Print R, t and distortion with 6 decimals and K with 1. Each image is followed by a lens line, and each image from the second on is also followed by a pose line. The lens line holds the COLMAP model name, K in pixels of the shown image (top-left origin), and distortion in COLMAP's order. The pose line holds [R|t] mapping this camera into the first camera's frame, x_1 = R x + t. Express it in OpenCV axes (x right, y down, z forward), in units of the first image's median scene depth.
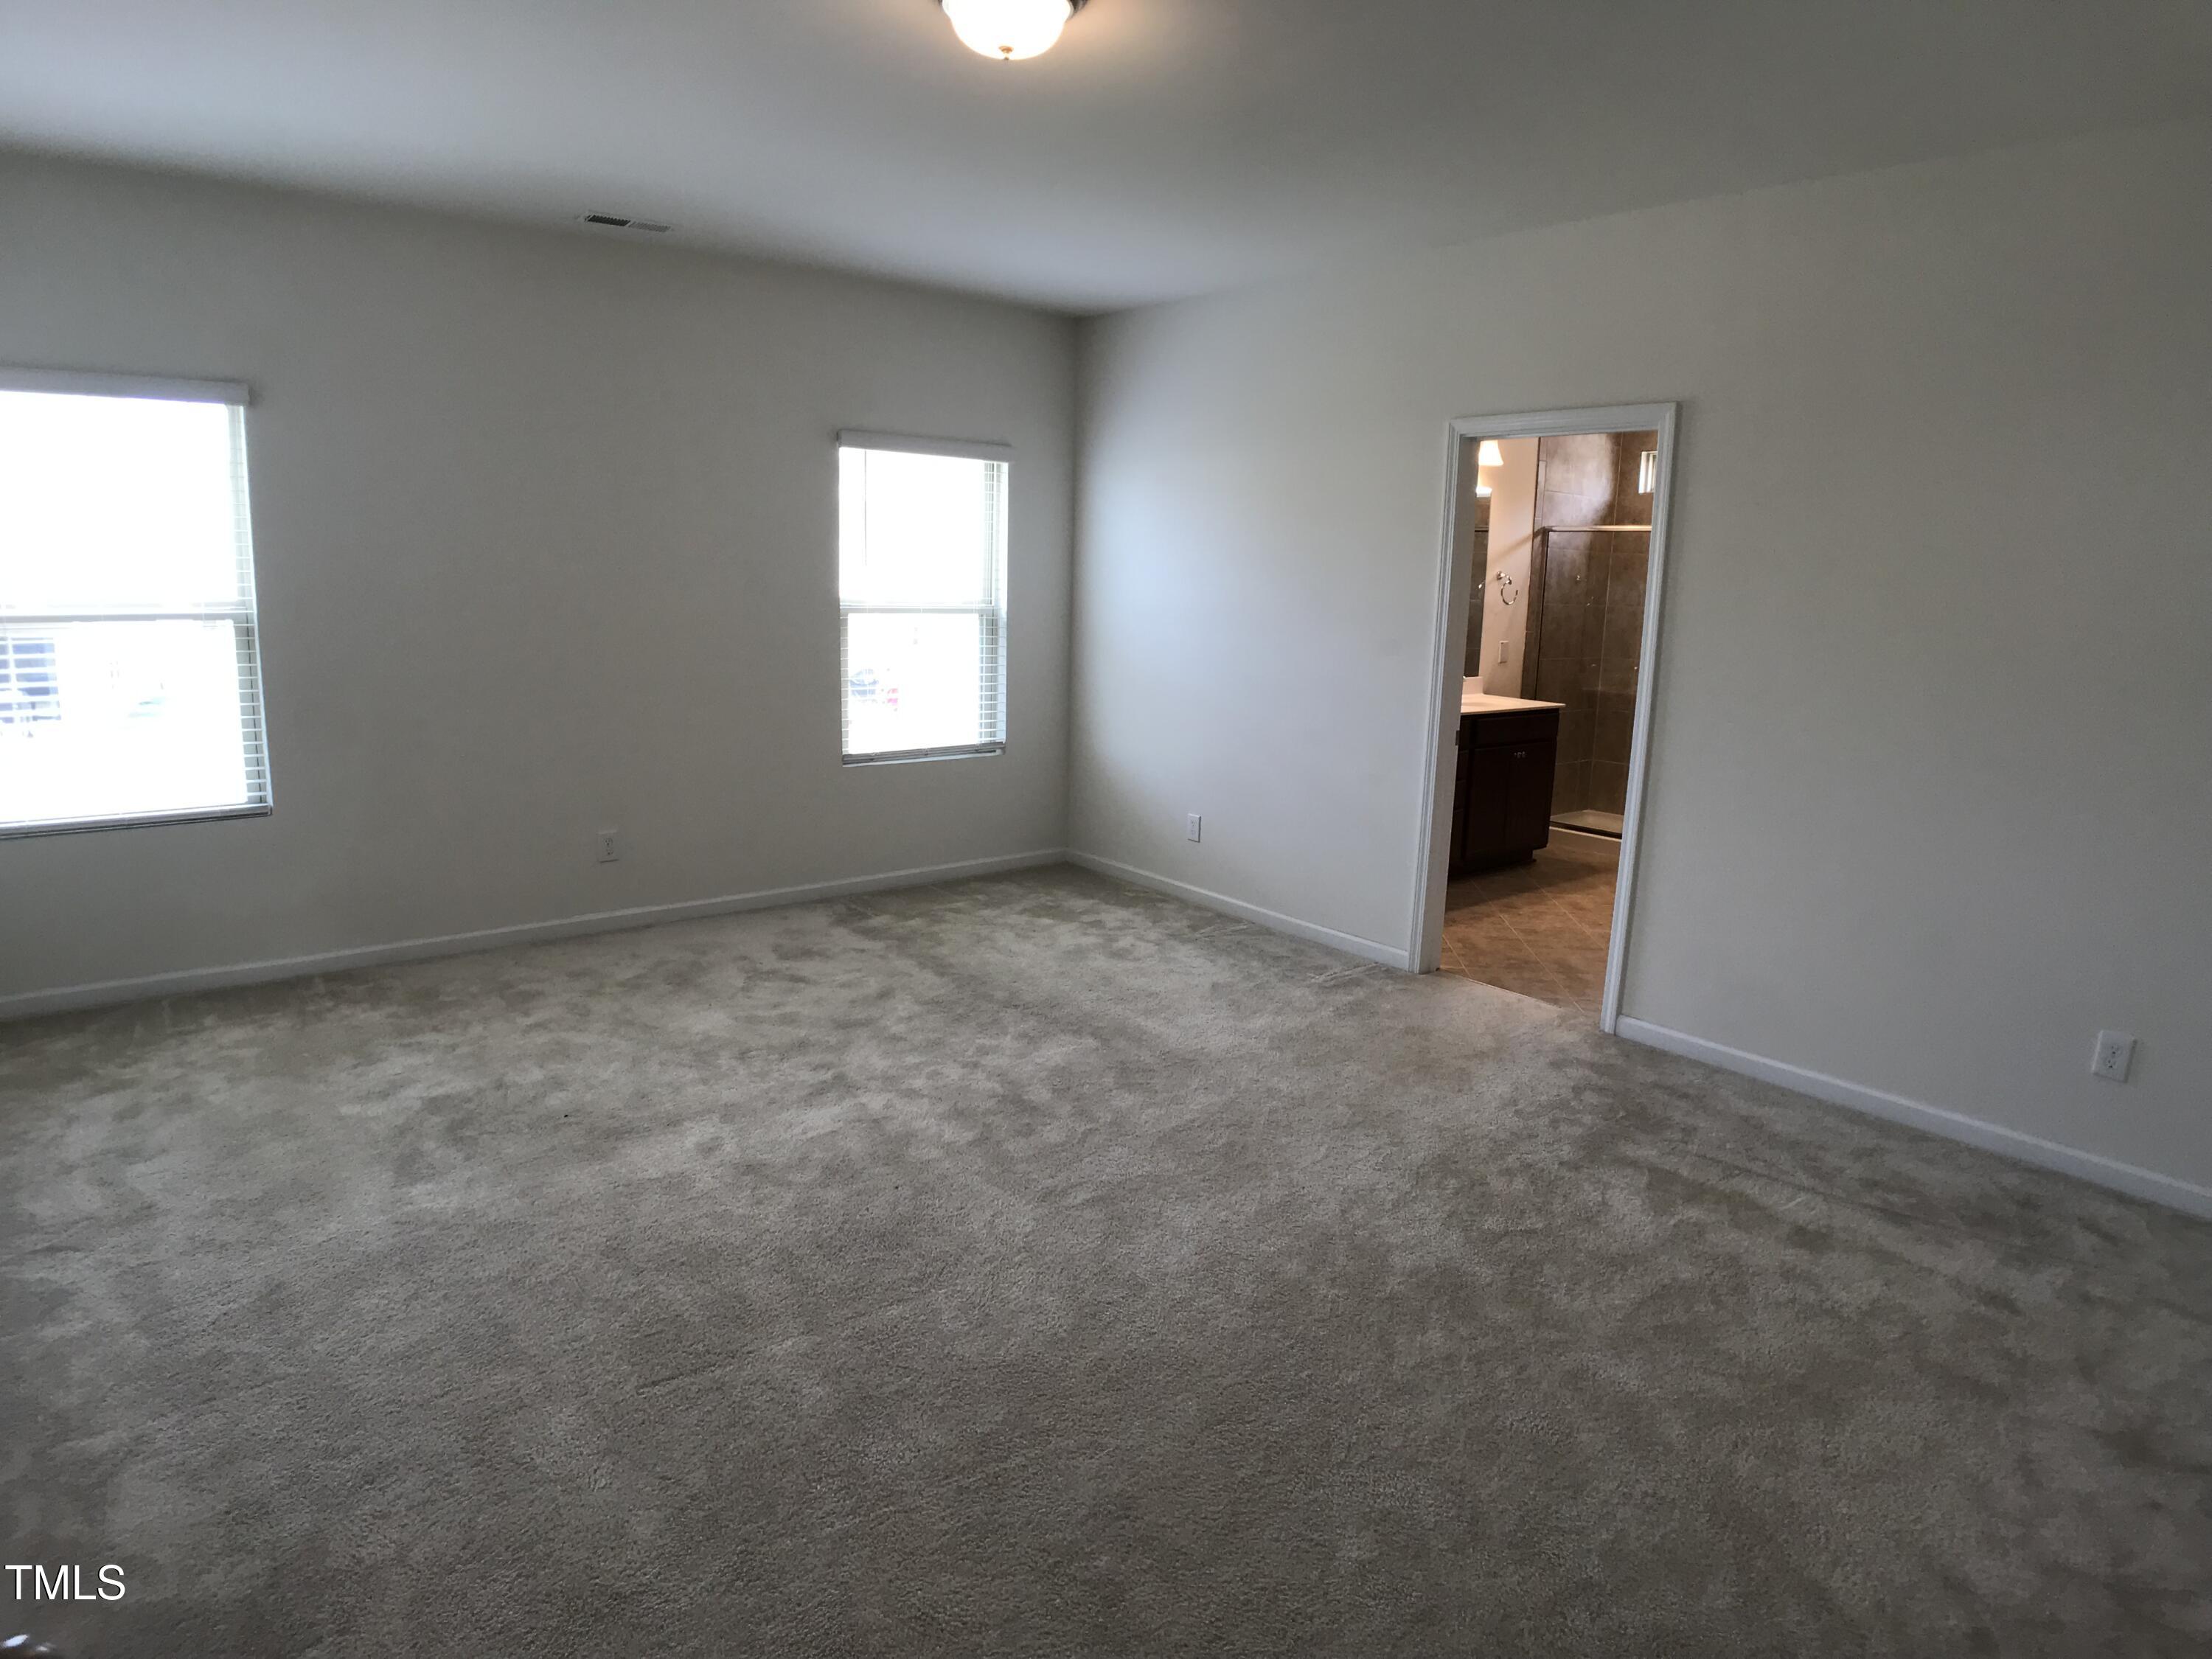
lens RADIAL K [[1255.8, 0, 1098.6], [0, 1255.8, 838.3], [0, 0, 1]] dist [-0.089945, 0.003447]
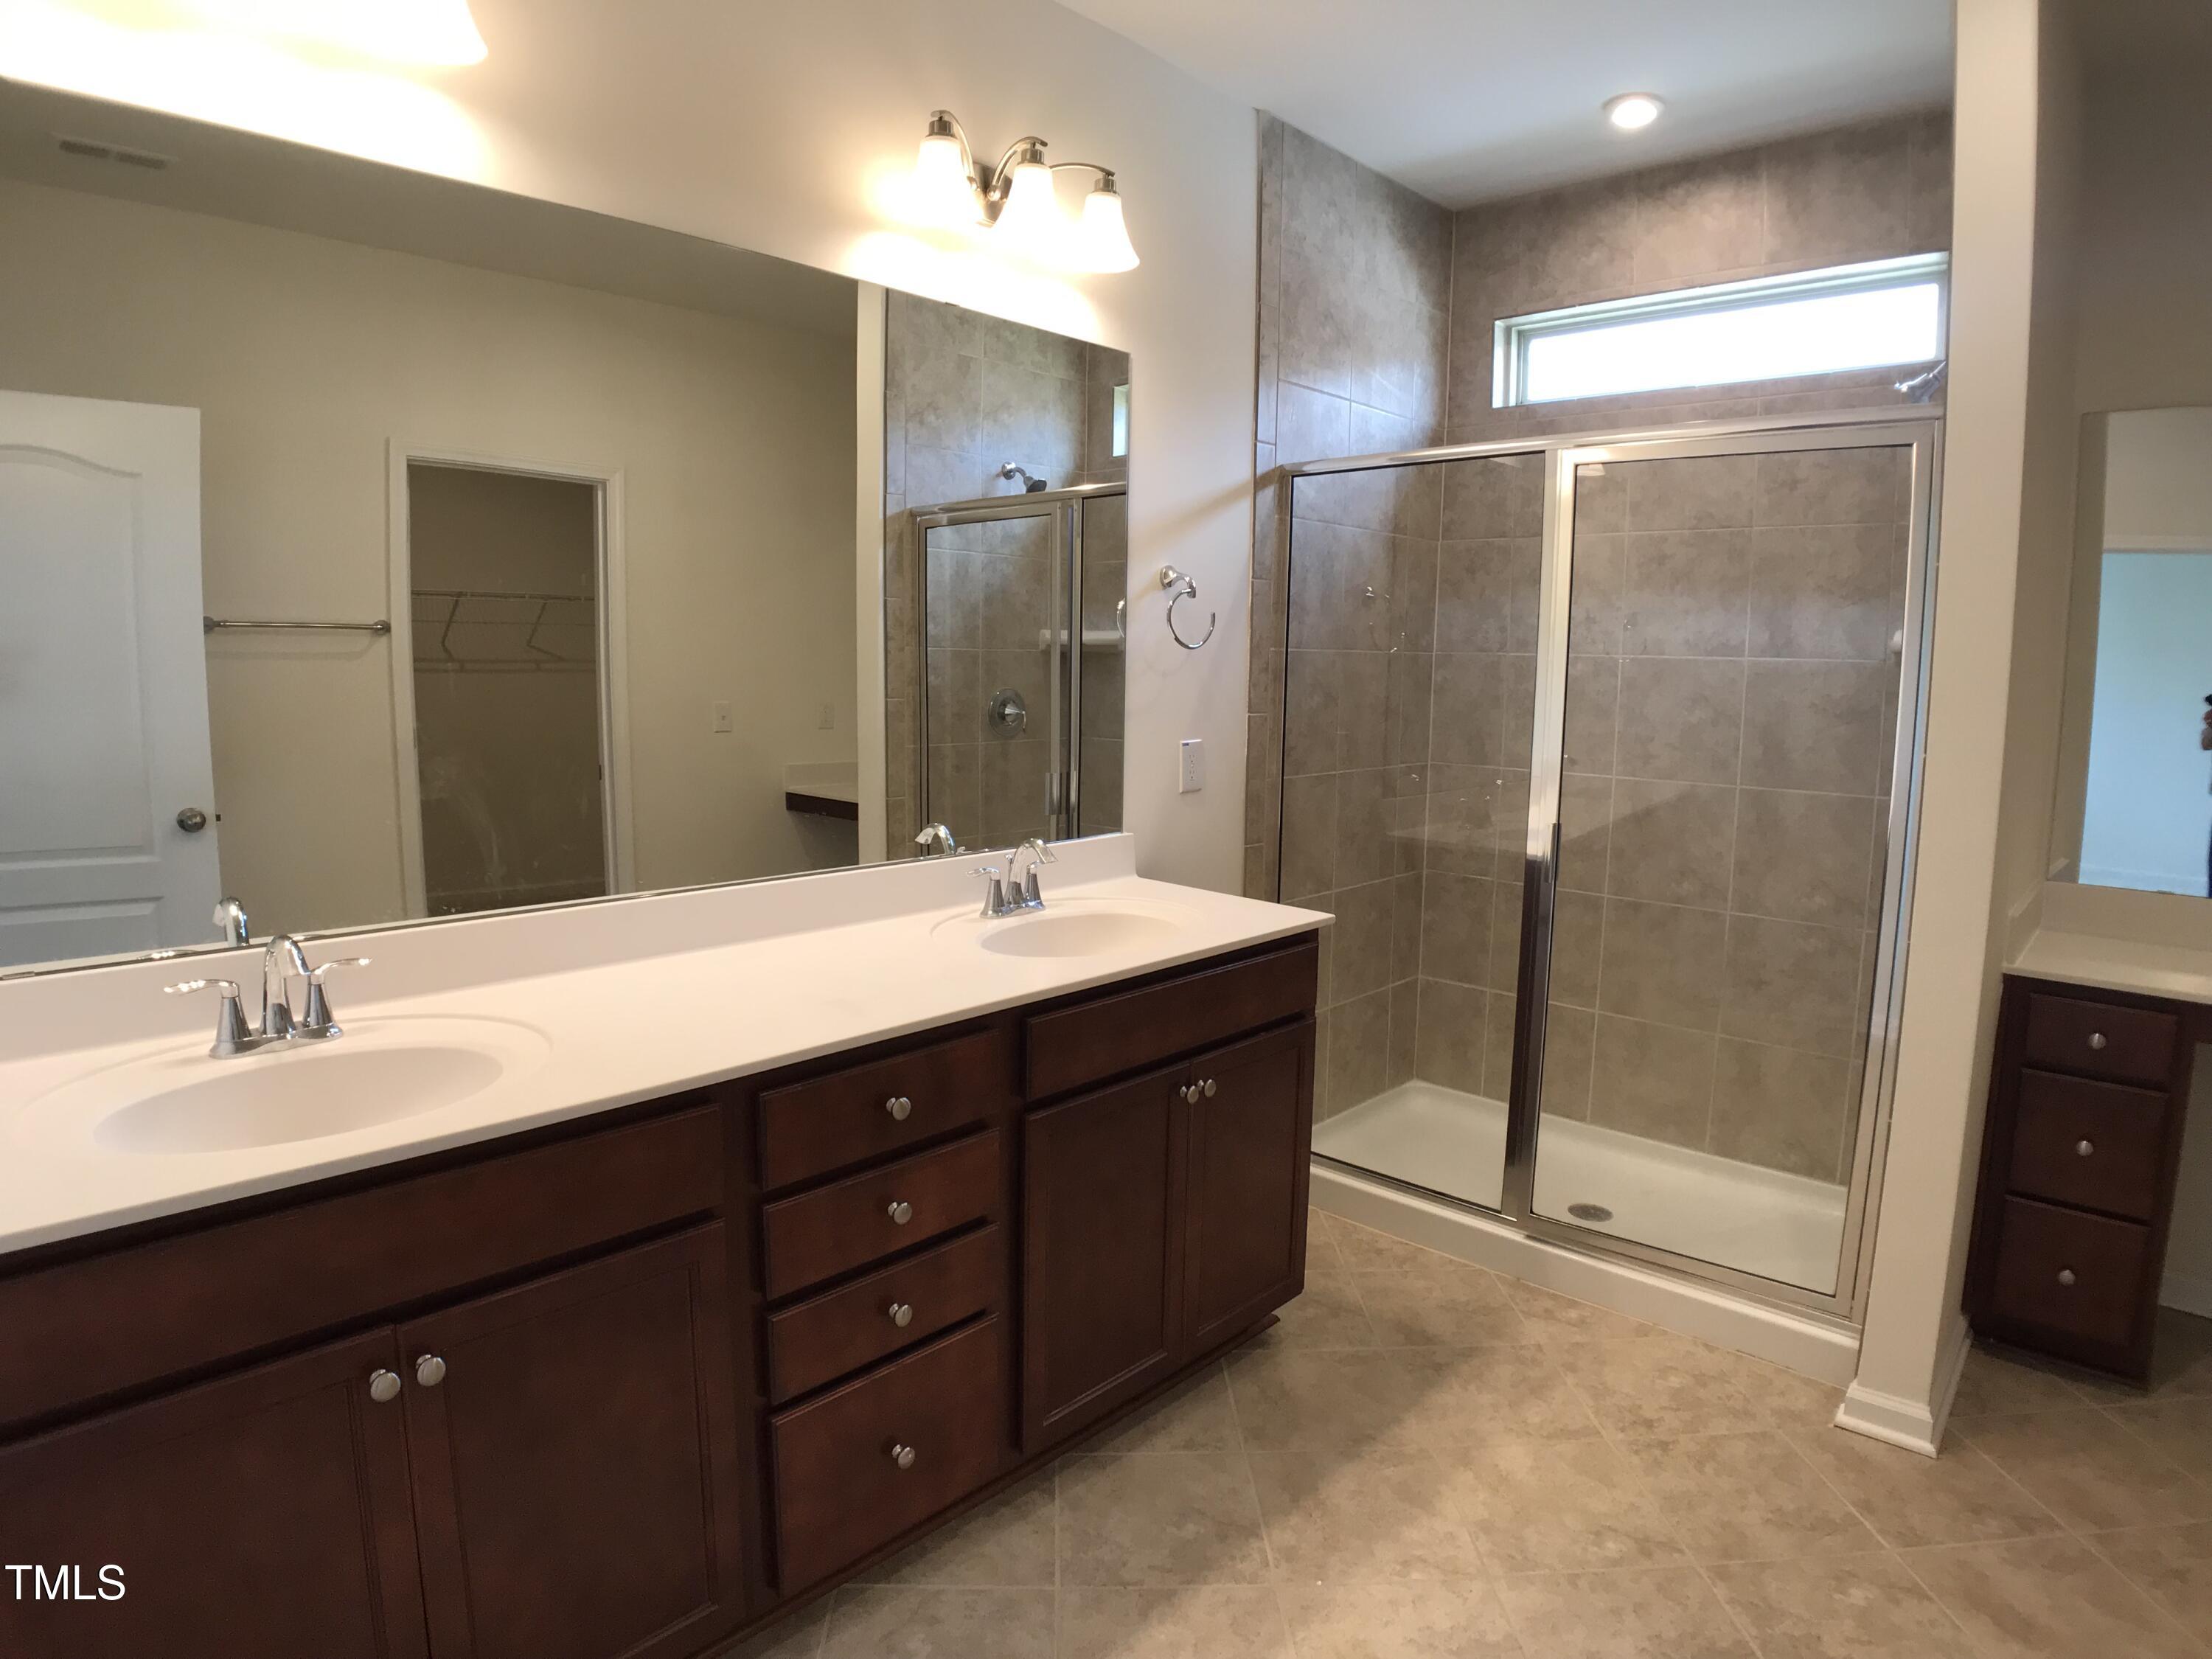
lens RADIAL K [[1255.8, 0, 1119.2], [0, 1255.8, 815.4], [0, 0, 1]] dist [-0.089945, 0.003447]
pose [[0.990095, -0.023431, 0.138428, 0.243705], [0.032427, 0.997481, -0.063092, -0.108524], [-0.136601, 0.066956, 0.988361, 0.594255]]
